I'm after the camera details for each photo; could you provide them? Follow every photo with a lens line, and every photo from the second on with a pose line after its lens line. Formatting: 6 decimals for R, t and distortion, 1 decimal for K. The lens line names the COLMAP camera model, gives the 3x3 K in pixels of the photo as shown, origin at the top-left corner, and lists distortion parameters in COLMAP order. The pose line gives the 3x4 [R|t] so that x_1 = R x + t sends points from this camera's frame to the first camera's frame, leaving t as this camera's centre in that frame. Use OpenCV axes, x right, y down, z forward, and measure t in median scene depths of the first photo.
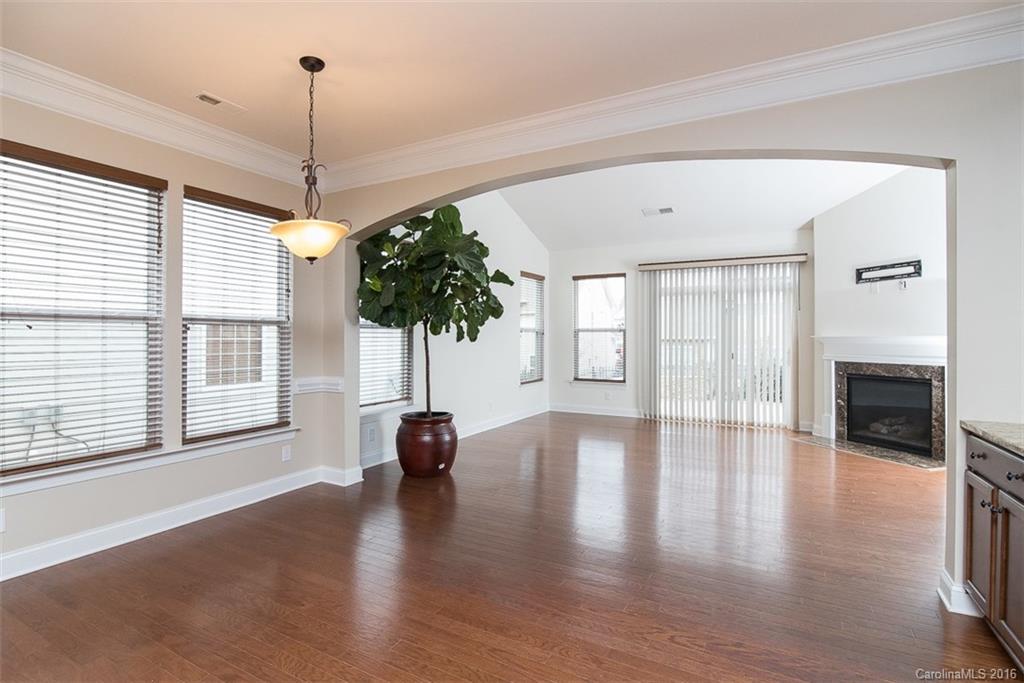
lens RADIAL K [[498.2, 0, 512.0], [0, 498.2, 341.5], [0, 0, 1]] dist [-0.001321, -0.000151]
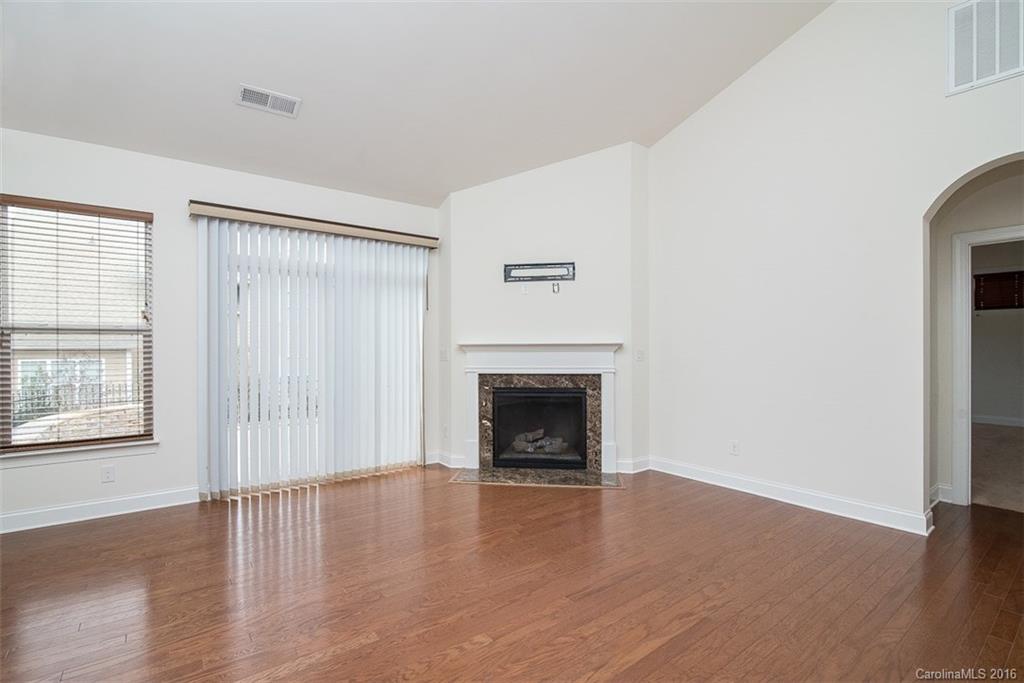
lens RADIAL K [[458.8, 0, 512.0], [0, 458.8, 341.5], [0, 0, 1]] dist [-0.001124, 0.000179]
pose [[0.440805, 0.002699, 0.897599, -0.009109], [0.012689, 0.999877, -0.009238, -0.006467], [-0.897513, 0.015462, 0.440717, 0.645612]]
